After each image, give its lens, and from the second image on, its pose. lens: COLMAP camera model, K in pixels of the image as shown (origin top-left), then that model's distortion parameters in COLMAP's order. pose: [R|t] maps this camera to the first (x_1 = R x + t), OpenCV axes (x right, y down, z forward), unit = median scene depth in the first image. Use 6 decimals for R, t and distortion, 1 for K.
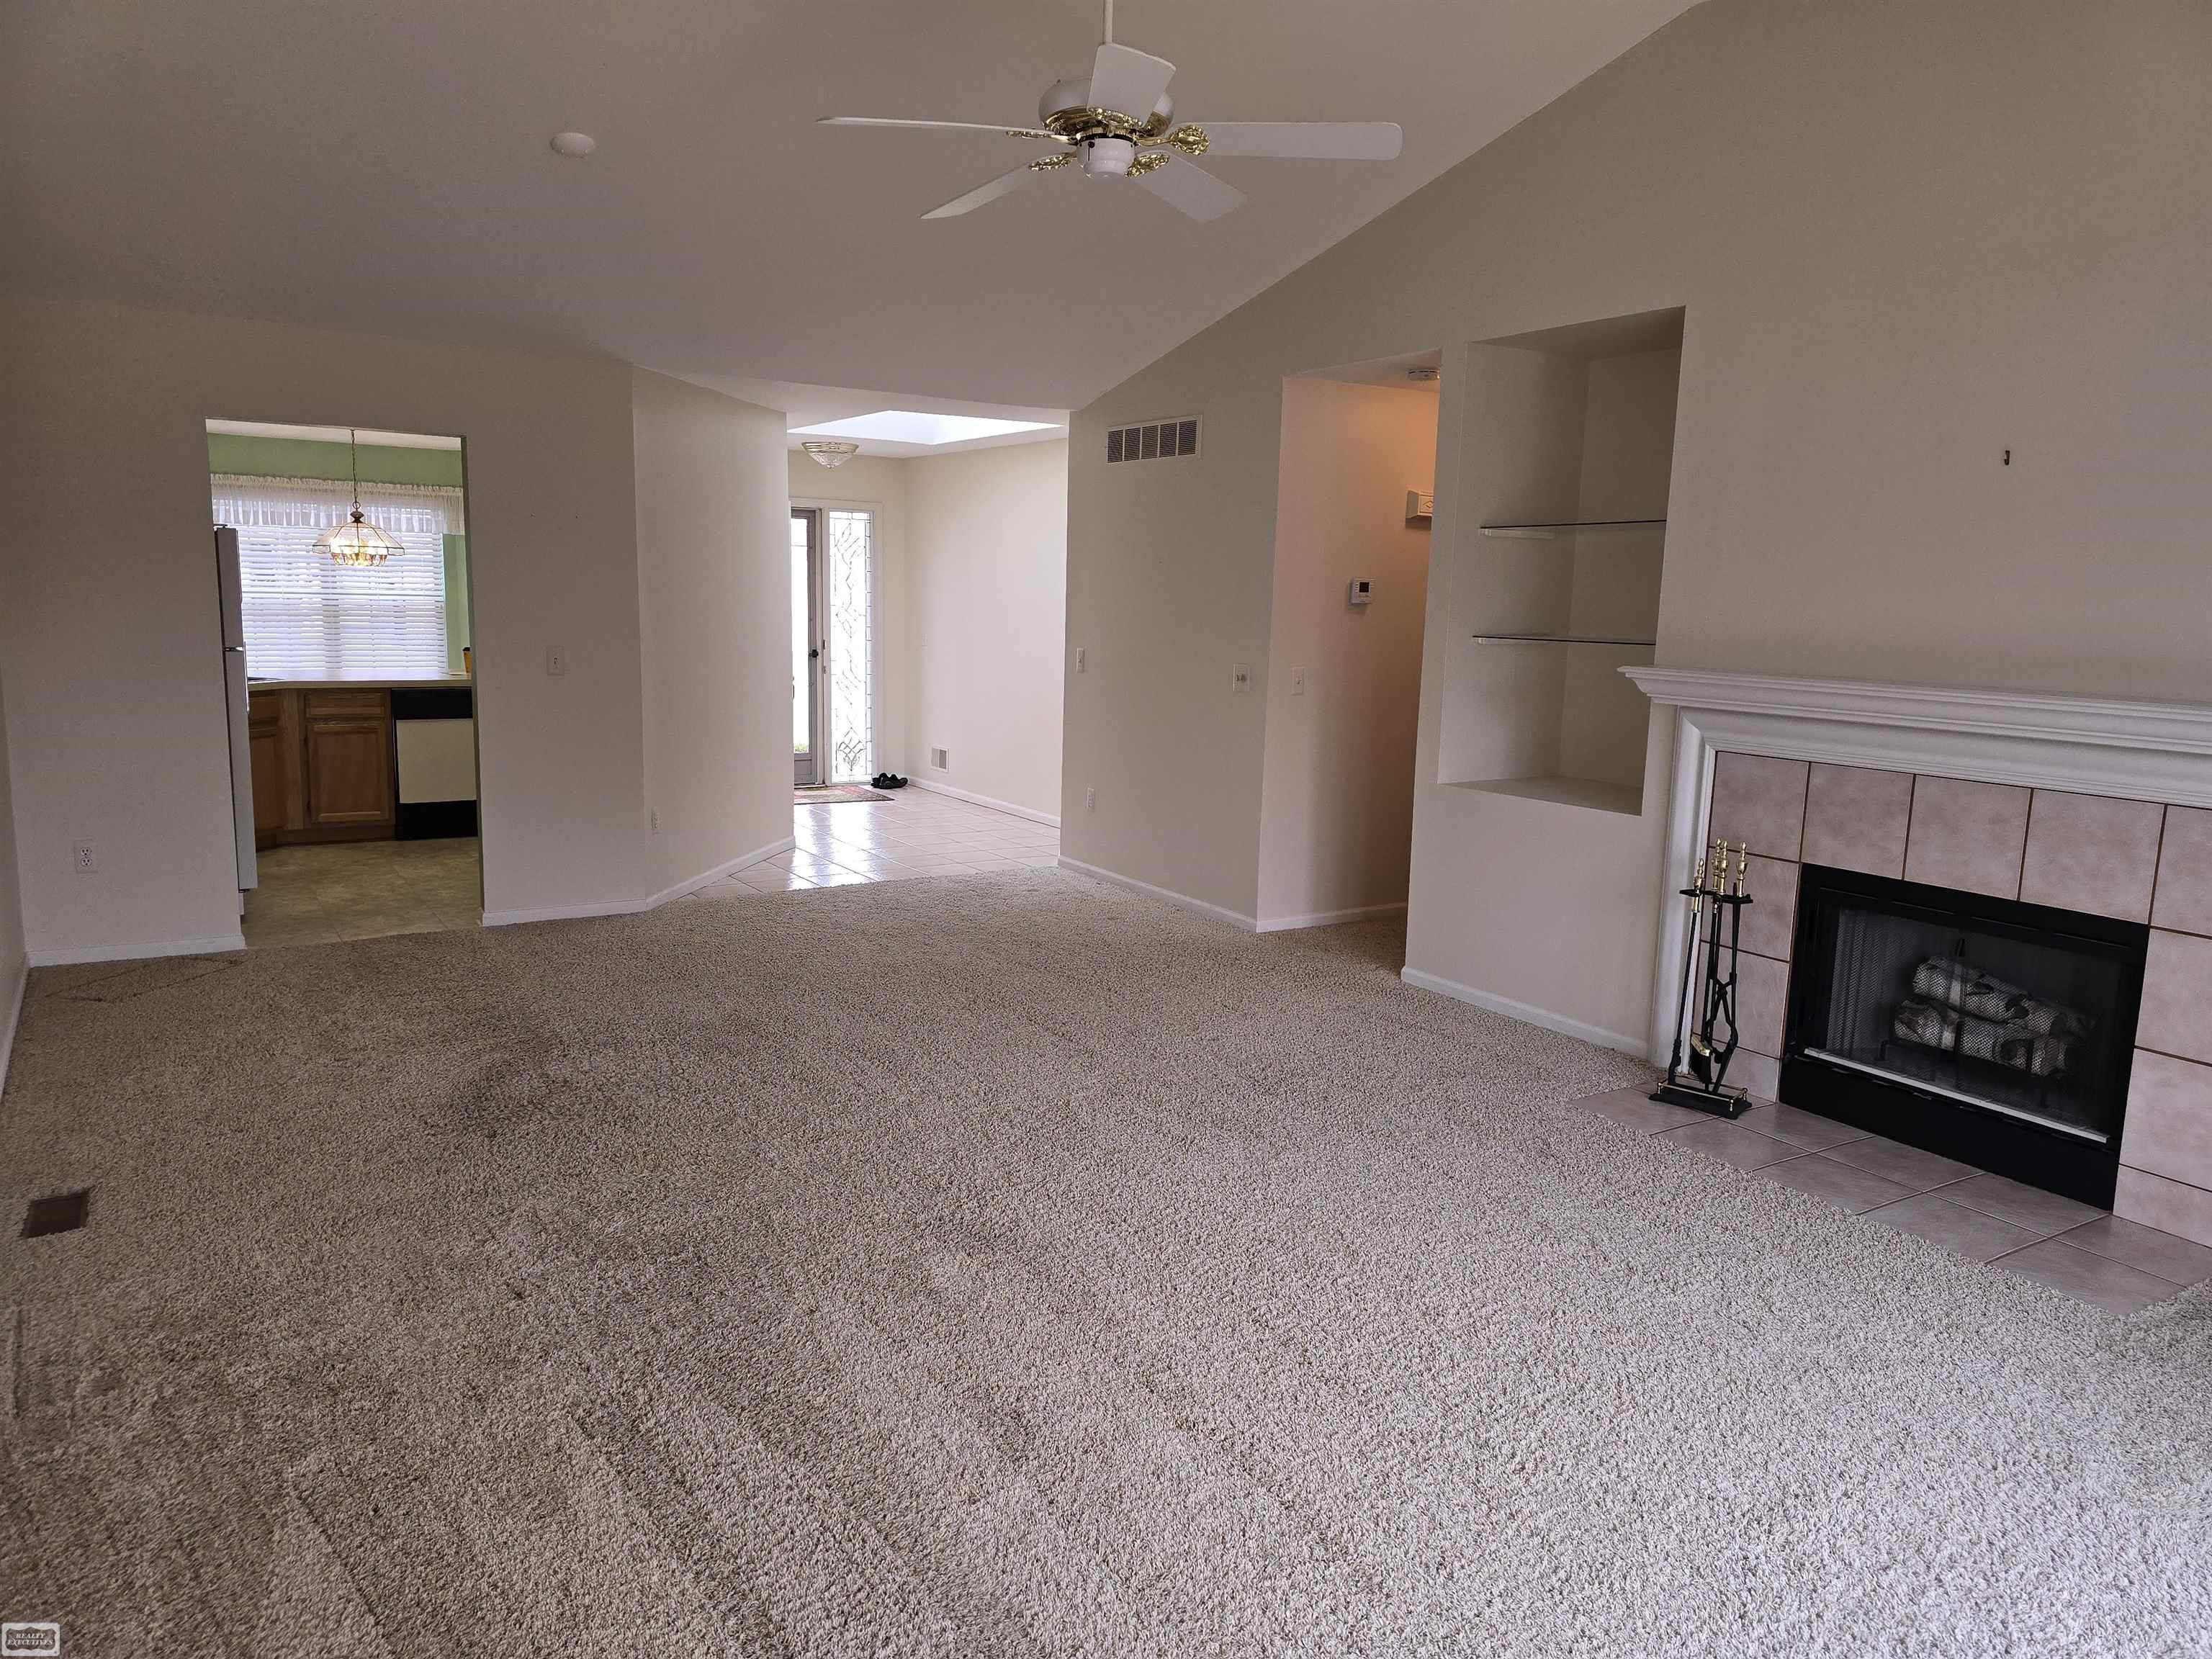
lens RADIAL K [[1480.3, 0, 1104.7], [0, 1480.3, 808.7], [0, 0, 1]] dist [0.081562, -0.072718]
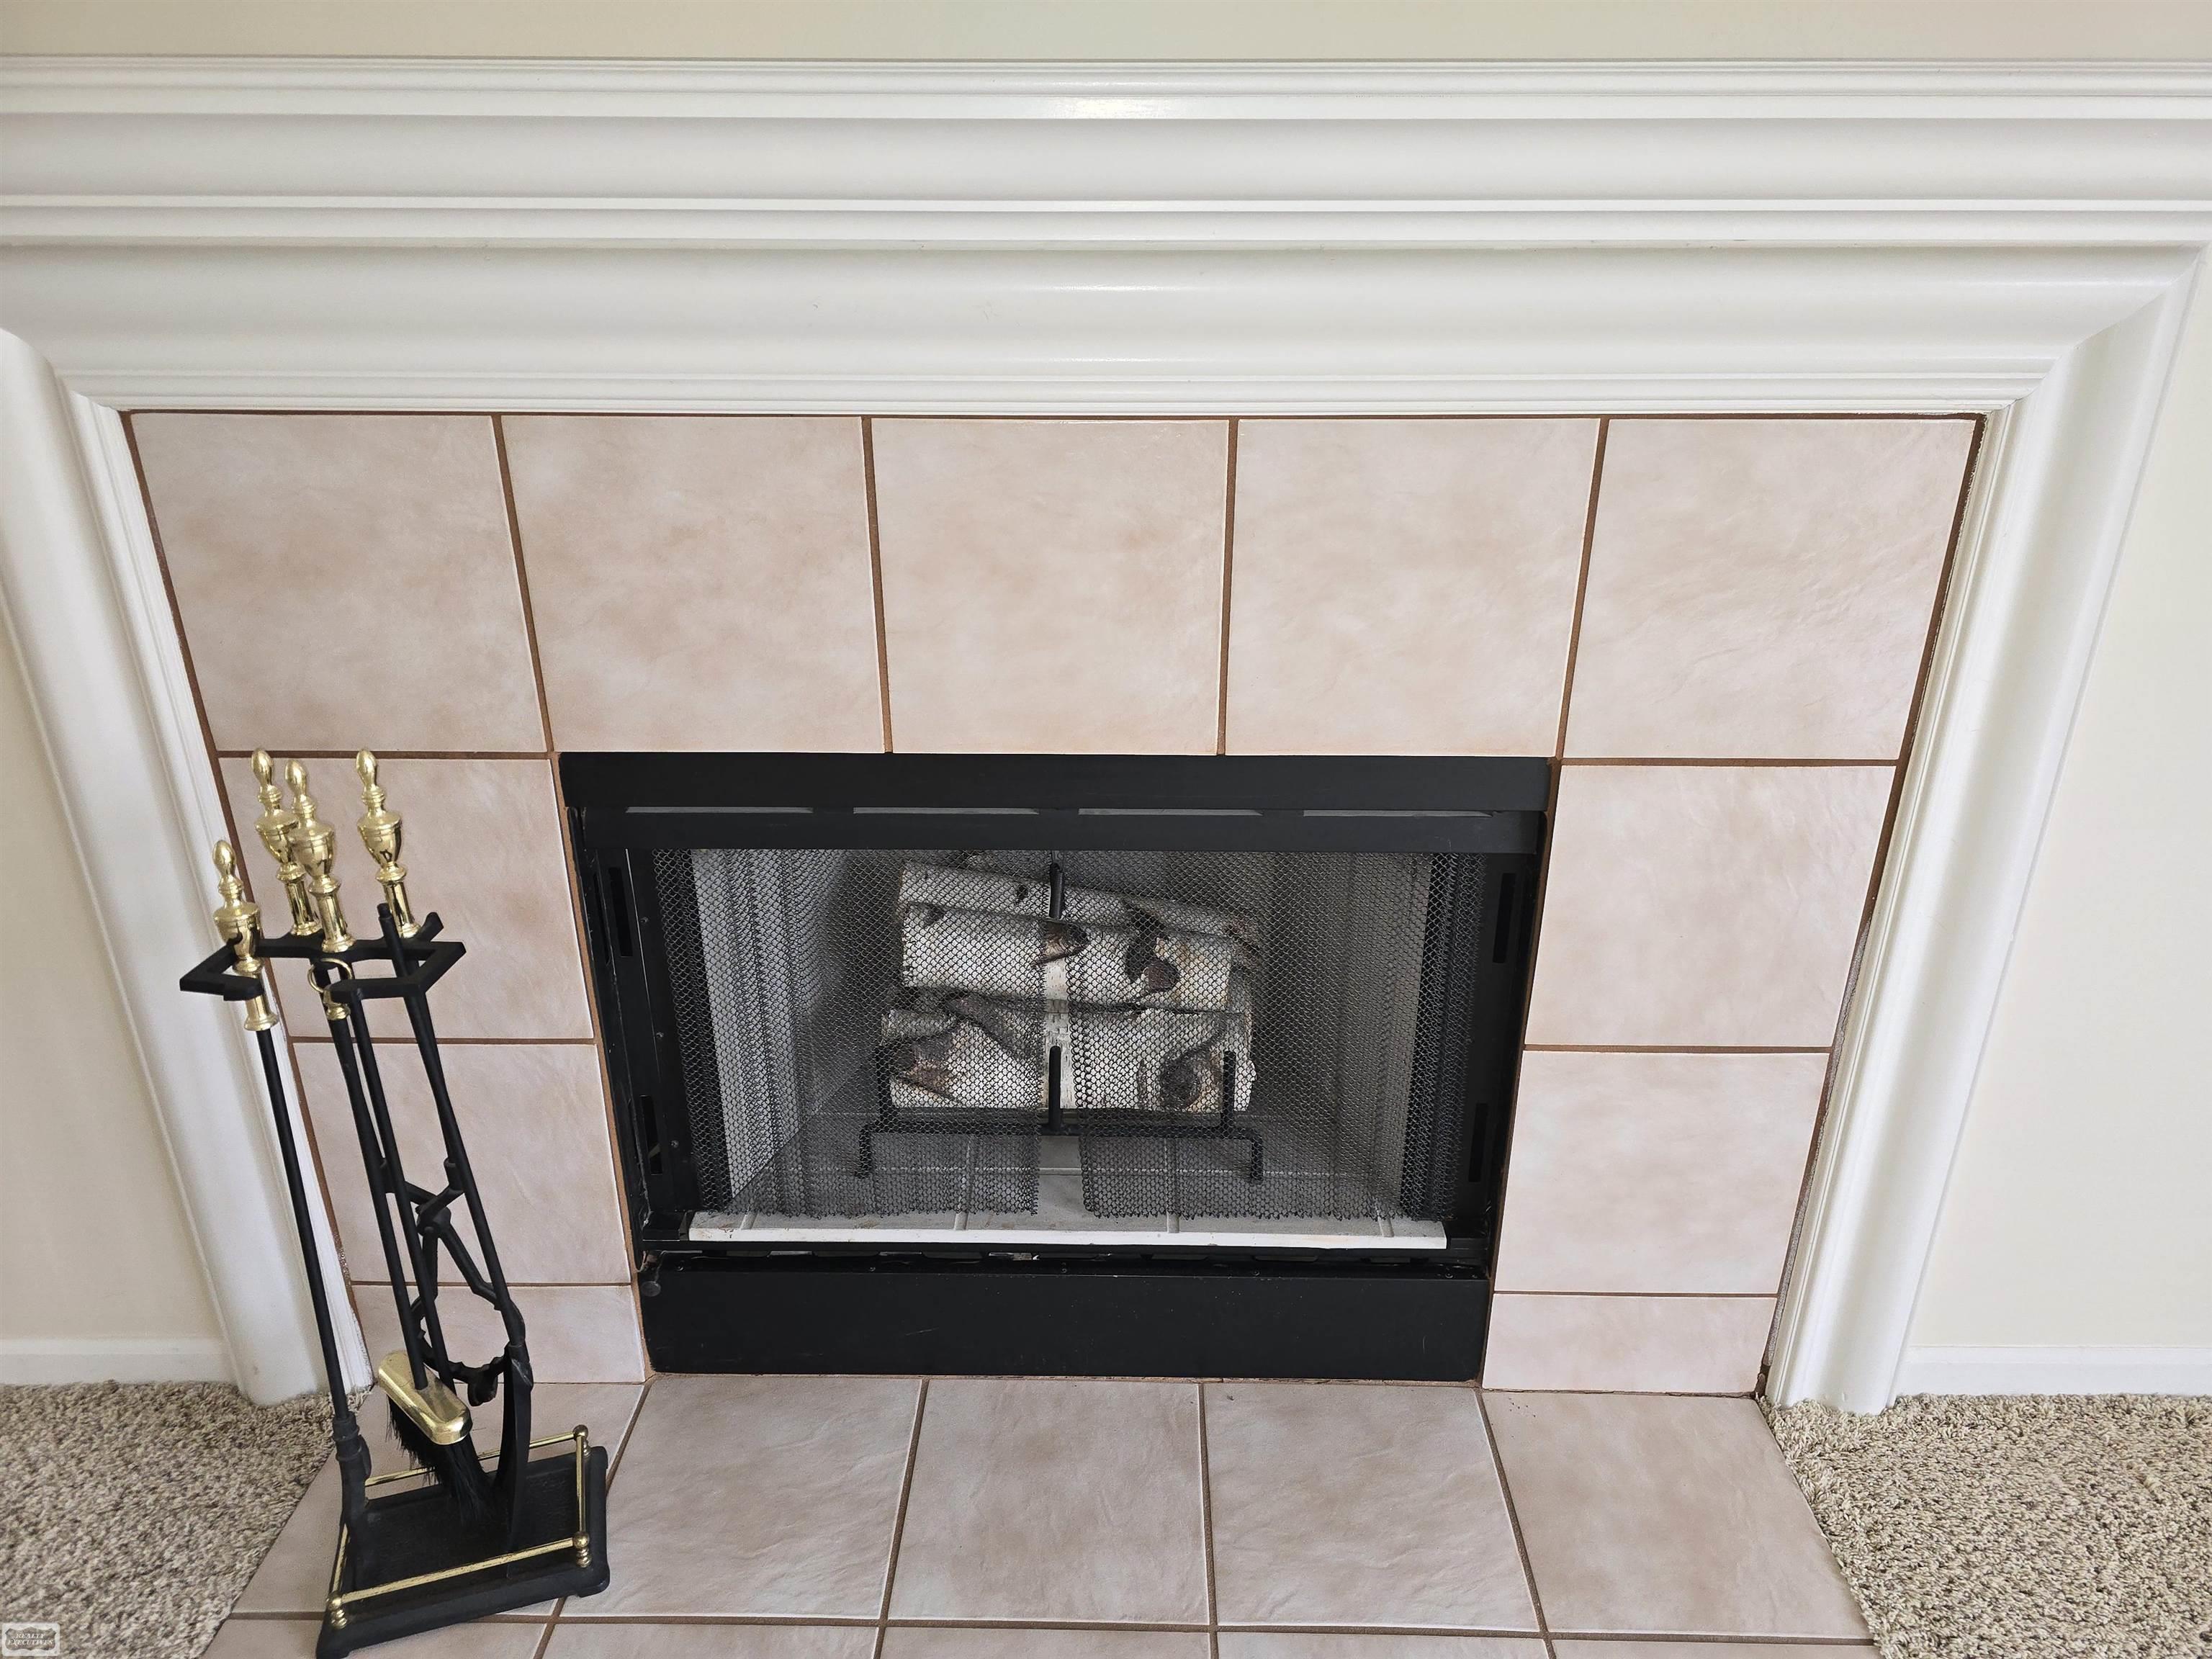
lens RADIAL K [[1480.3, 0, 1104.7], [0, 1480.3, 808.7], [0, 0, 1]] dist [0.081562, -0.072718]
pose [[0.553066, -0.363724, 0.749549, 0.302764], [0.138964, 0.927340, 0.347461, -0.045532], [-0.821466, -0.088008, 0.563425, 0.760387]]
